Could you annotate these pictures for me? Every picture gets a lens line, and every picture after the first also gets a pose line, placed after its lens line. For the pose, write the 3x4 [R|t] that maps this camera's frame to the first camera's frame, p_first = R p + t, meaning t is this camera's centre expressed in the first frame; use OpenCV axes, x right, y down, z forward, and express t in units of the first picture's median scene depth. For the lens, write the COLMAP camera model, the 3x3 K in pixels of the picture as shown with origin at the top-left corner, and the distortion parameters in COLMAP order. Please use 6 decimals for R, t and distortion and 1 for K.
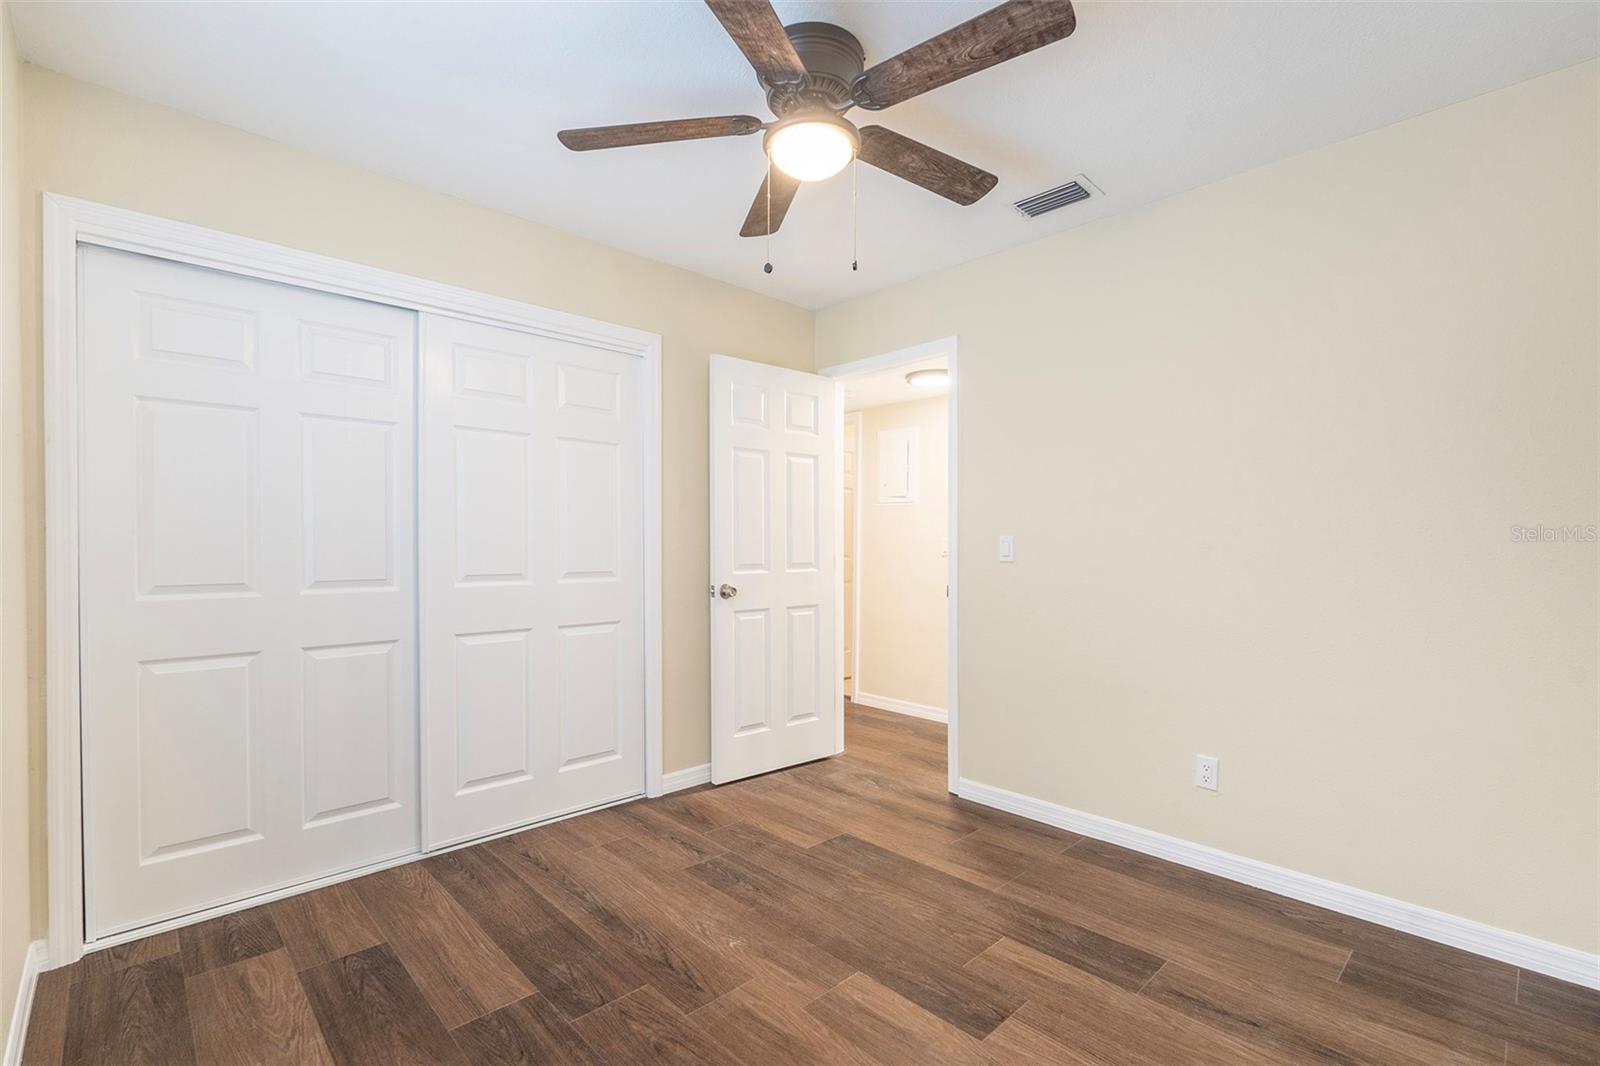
lens RADIAL K [[712.3, 0, 800.0], [0, 712.3, 533.0], [0, 0, 1]] dist [-0.002116, -0.000519]
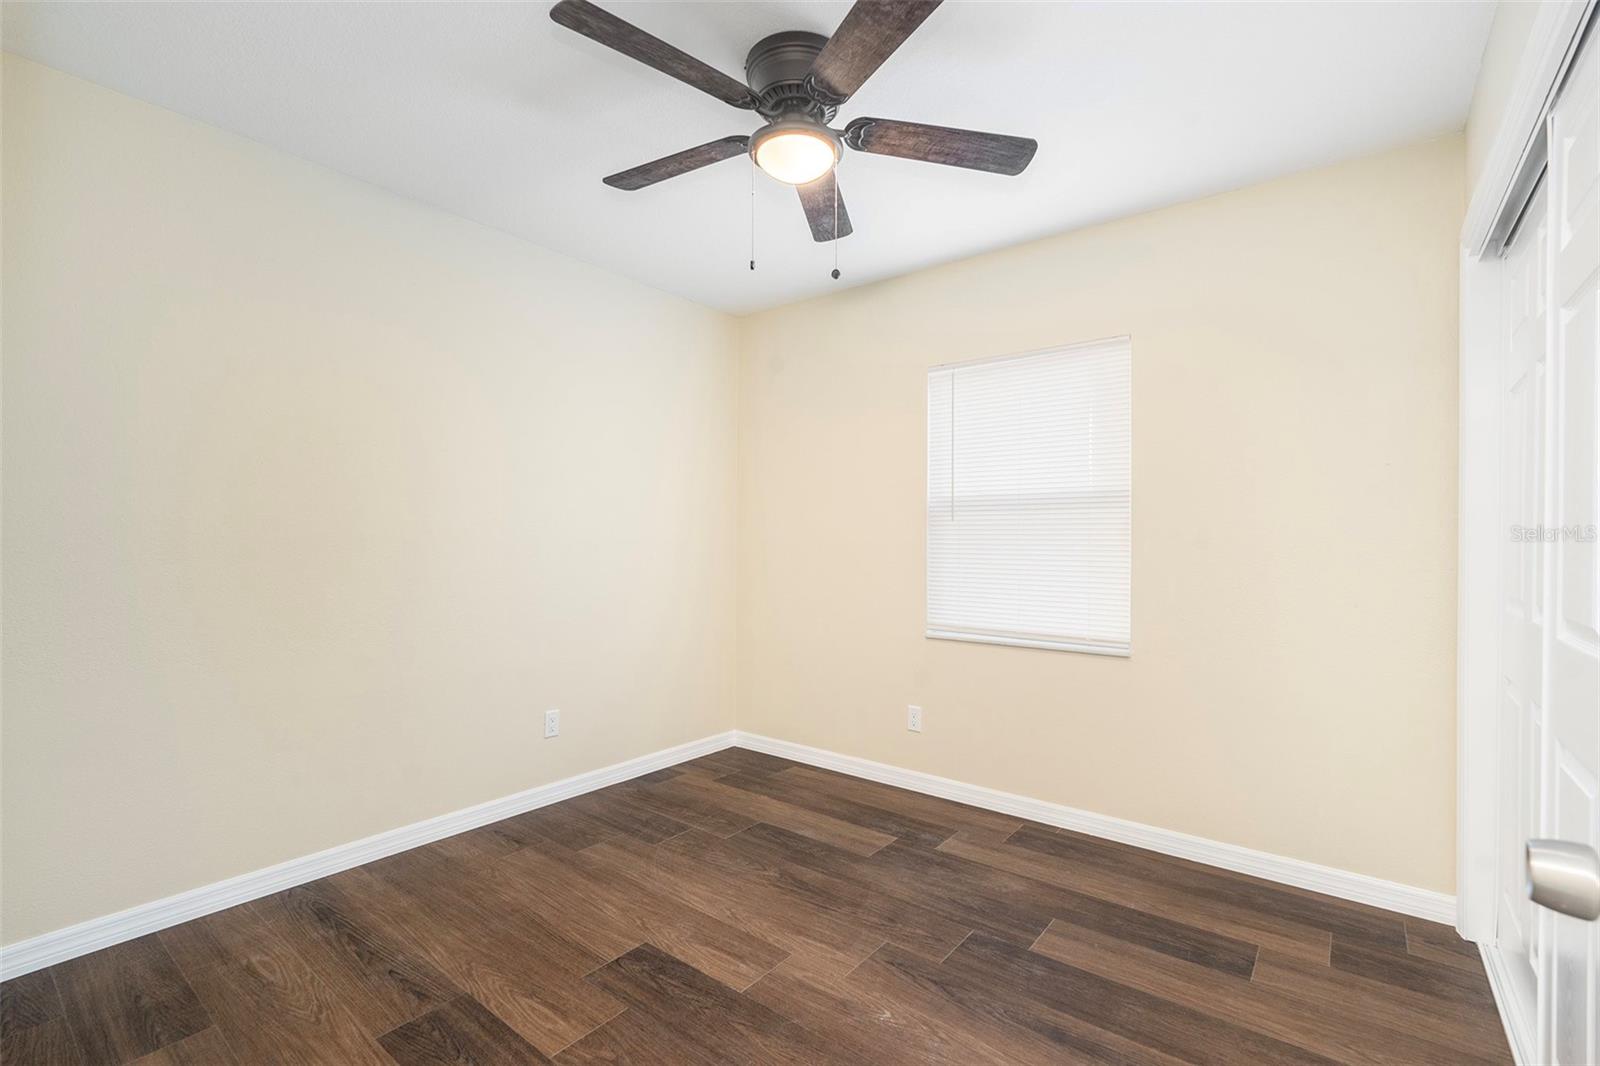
lens RADIAL K [[712.3, 0, 800.0], [0, 712.3, 533.0], [0, 0, 1]] dist [-0.002116, -0.000519]
pose [[-0.989869, -0.010386, -0.141601, 0.150490], [-0.007189, 0.999708, -0.023073, 0.016801], [0.141799, -0.021822, -0.989655, 2.024385]]
